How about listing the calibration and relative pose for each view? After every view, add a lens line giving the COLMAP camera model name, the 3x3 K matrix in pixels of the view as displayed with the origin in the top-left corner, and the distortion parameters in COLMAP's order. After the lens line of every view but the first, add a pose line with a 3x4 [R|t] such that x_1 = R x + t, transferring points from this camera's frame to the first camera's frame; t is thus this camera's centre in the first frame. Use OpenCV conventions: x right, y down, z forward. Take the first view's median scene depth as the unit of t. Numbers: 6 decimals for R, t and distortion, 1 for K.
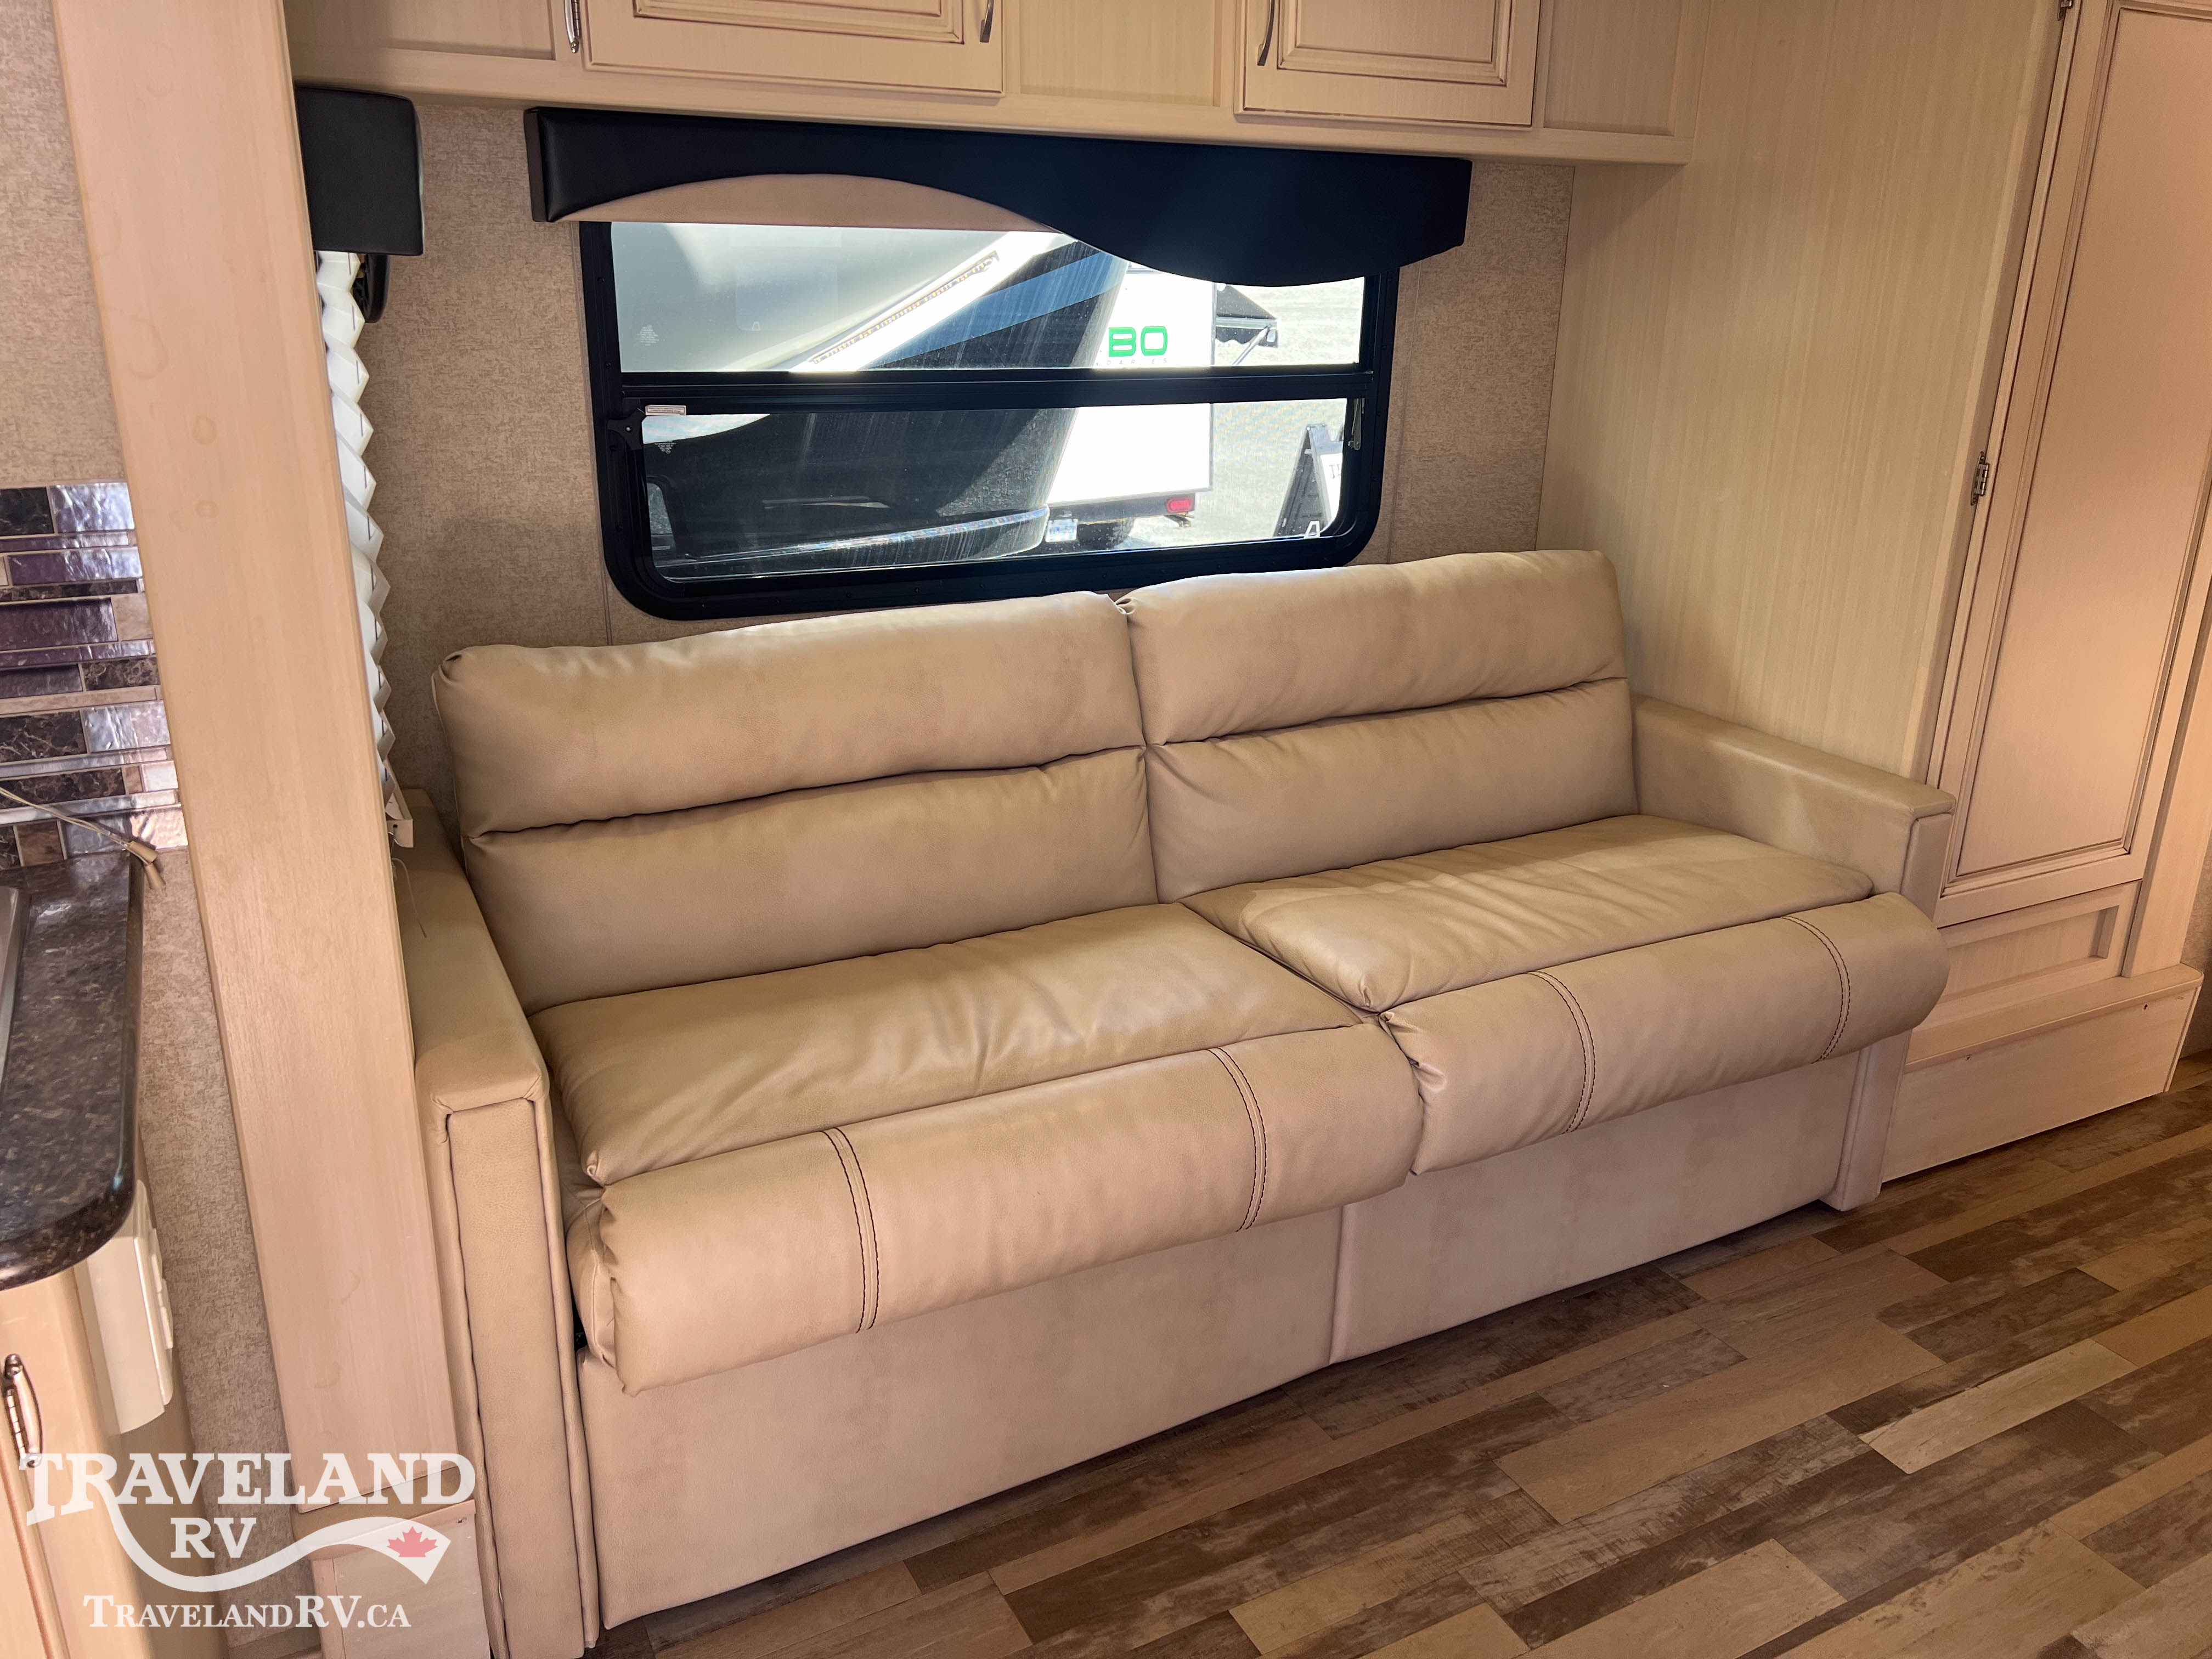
lens RADIAL K [[1663.8, 0, 1118.0], [0, 1663.8, 805.2], [0, 0, 1]] dist [0.058644, -0.060990]
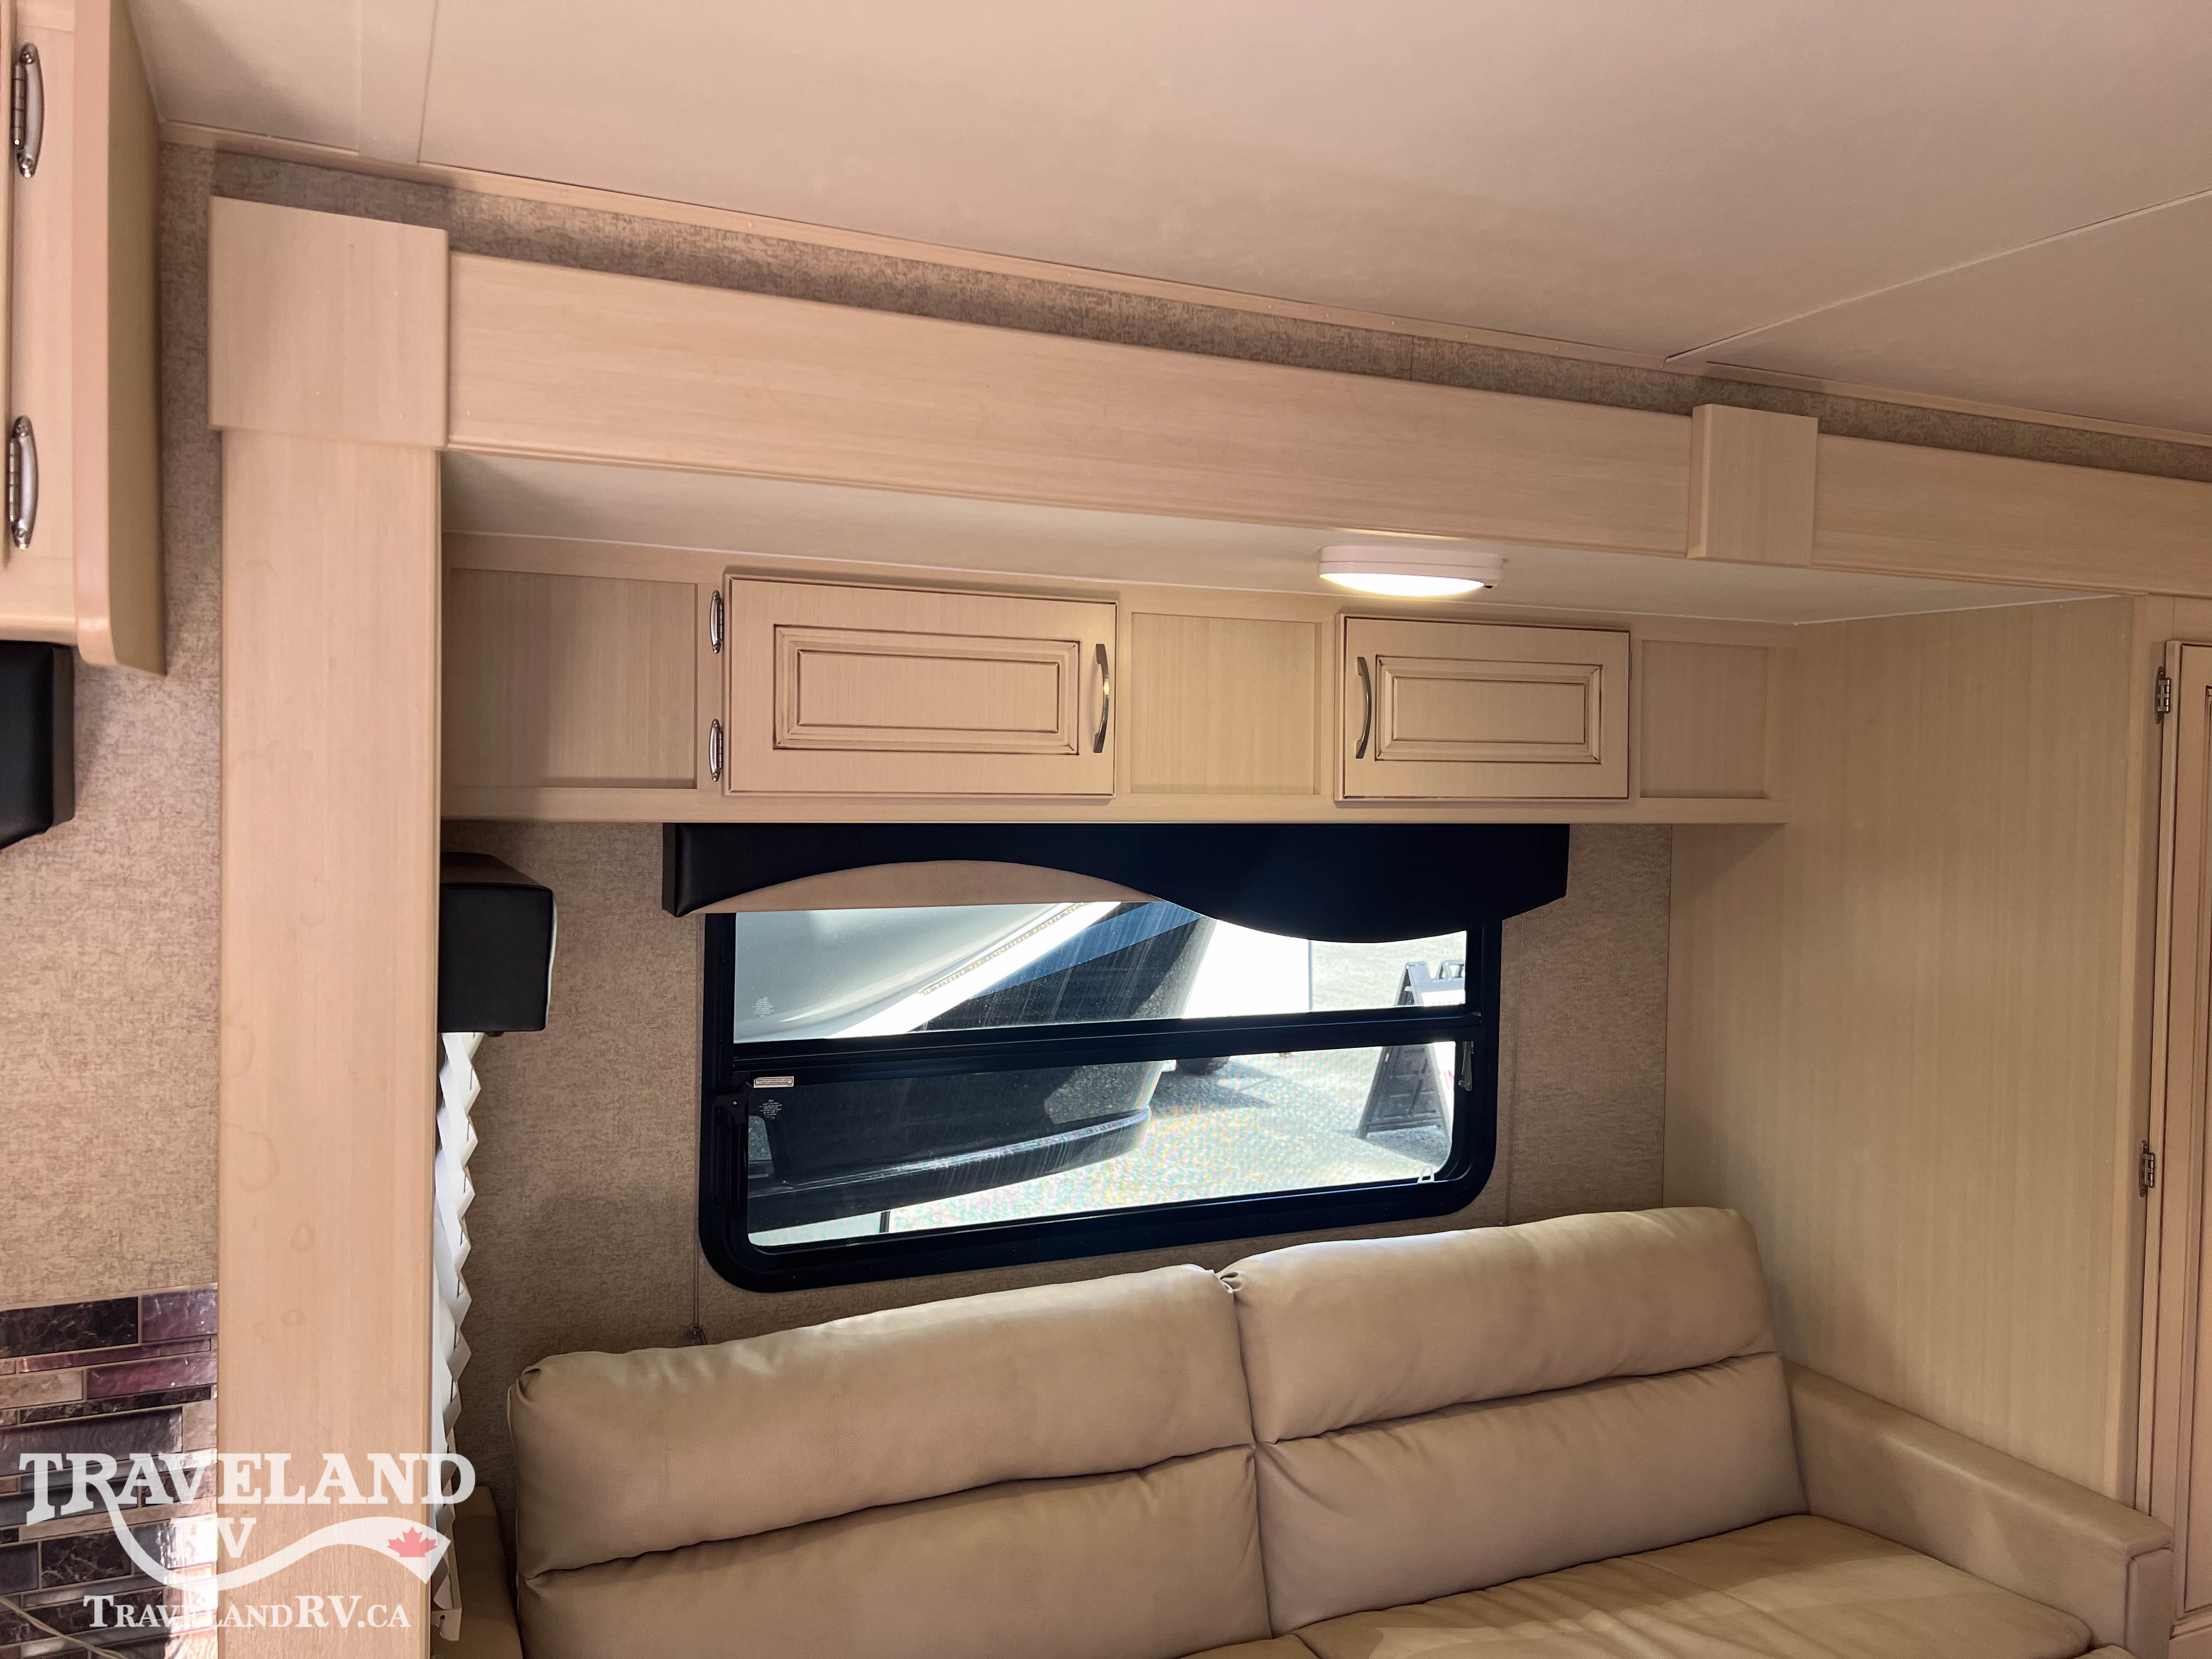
lens RADIAL K [[1664.0, 0, 1107.8], [0, 1664.0, 815.4], [0, 0, 1]] dist [0.060119, -0.067770]
pose [[0.997887, 0.000129, -0.064979, -0.004655], [-0.018792, 0.957843, -0.286677, -0.102678], [0.062203, 0.287292, 0.955821, 0.009213]]
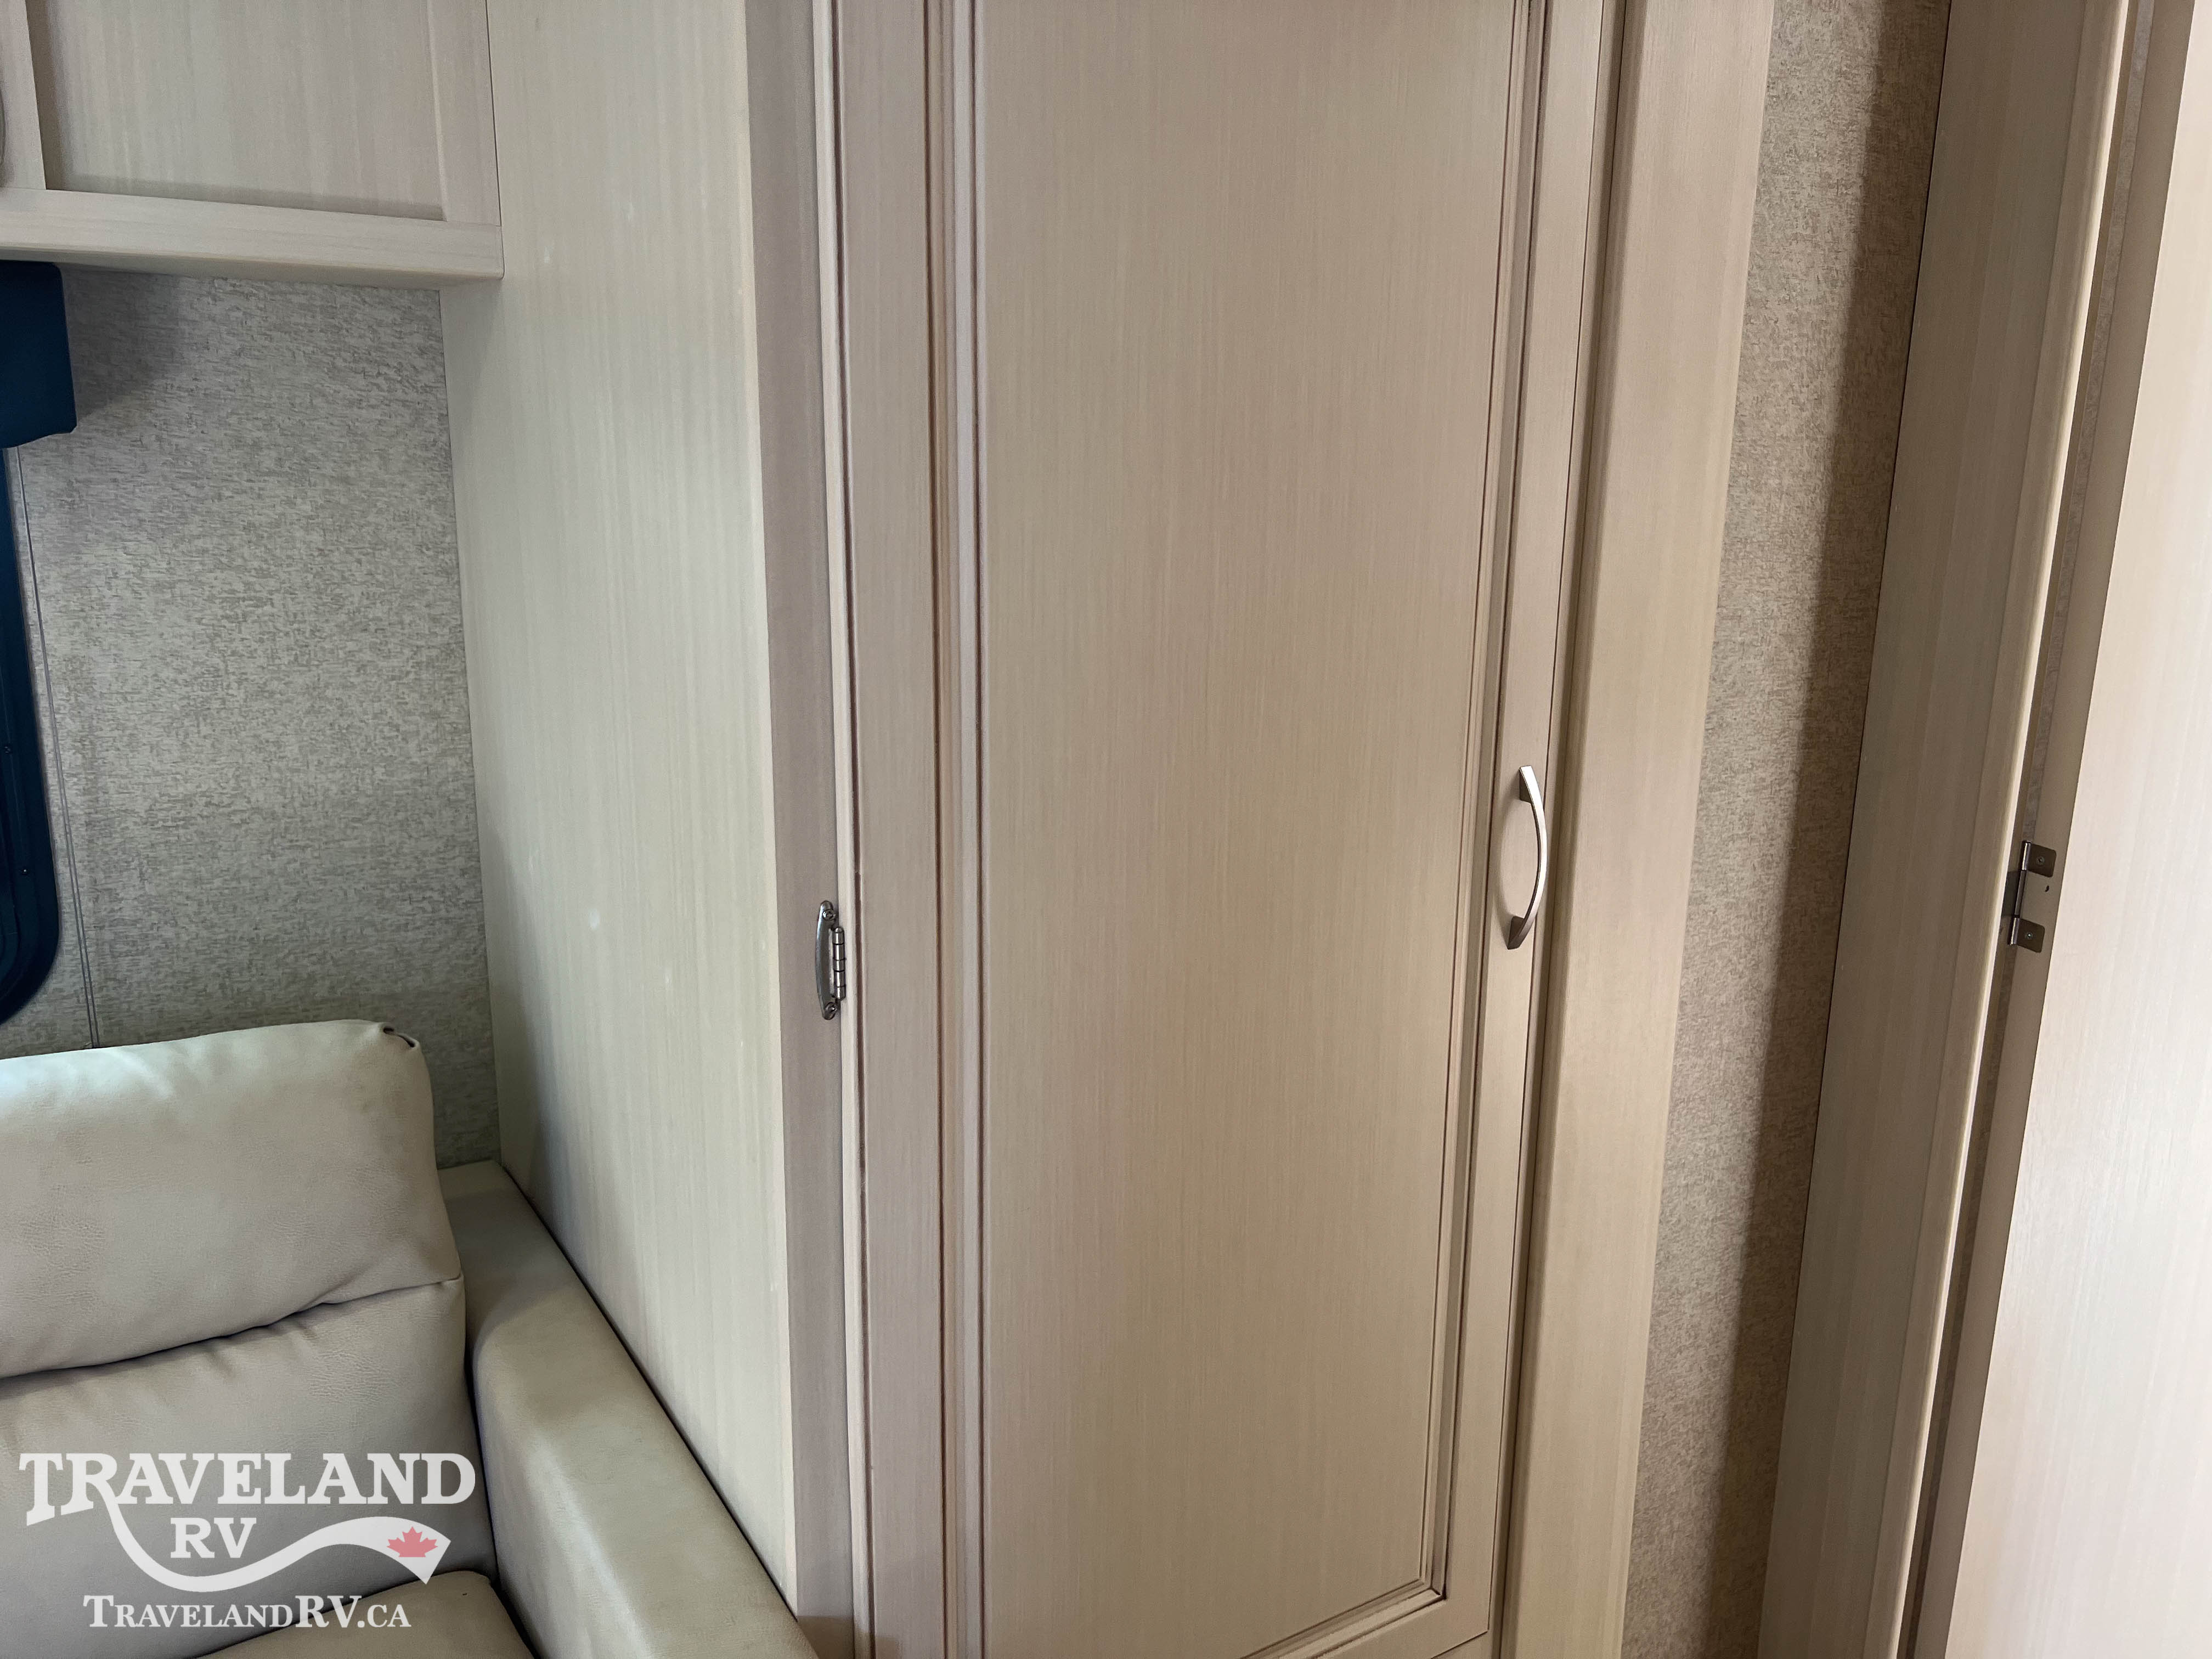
lens RADIAL K [[1677.1, 0, 1106.0], [0, 1677.1, 829.5], [0, 0, 1]] dist [0.037111, -0.039893]
pose [[0.997628, -0.021528, 0.065382, 0.559192], [0.027487, 0.995412, -0.091653, -0.187409], [-0.063109, 0.093233, 0.993642, 0.571321]]
